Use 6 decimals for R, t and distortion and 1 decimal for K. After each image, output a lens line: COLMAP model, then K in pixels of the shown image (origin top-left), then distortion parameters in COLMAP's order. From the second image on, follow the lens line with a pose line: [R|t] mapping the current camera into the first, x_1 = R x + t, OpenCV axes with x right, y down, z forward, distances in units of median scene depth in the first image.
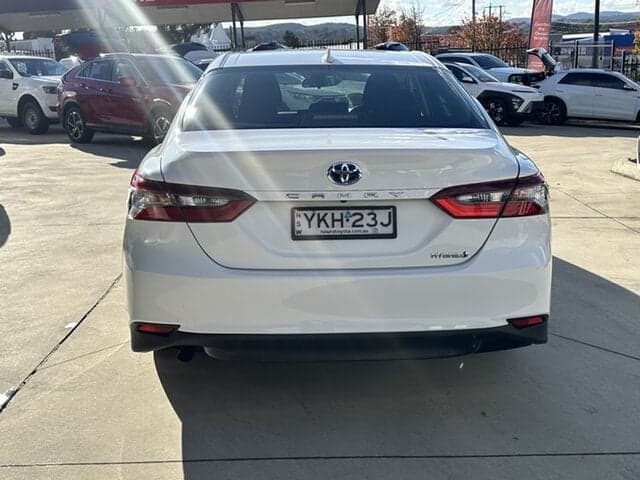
lens RADIAL K [[718.0, 0, 324.0], [0, 718.0, 239.3], [0, 0, 1]] dist [0.024113, 0.000000]
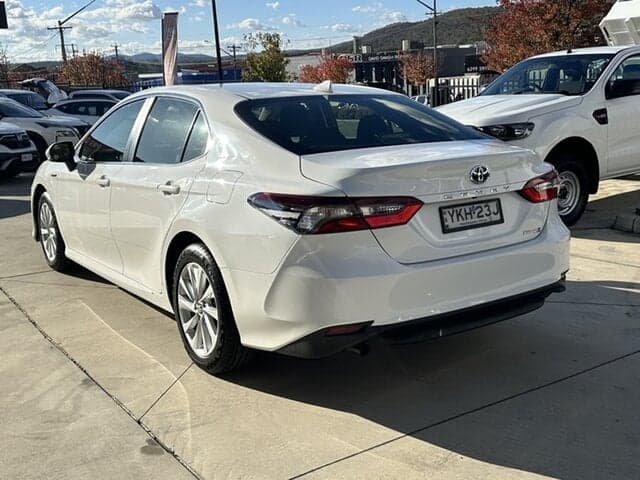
lens RADIAL K [[718.0, 0, 321.3], [0, 718.0, 240.2], [0, 0, 1]] dist [0.024113, 0.000000]
pose [[0.838229, -0.121778, 0.531547, -0.866715], [0.147856, 0.988987, -0.006584, -0.010429], [-0.524891, 0.084112, 0.847003, 0.077492]]
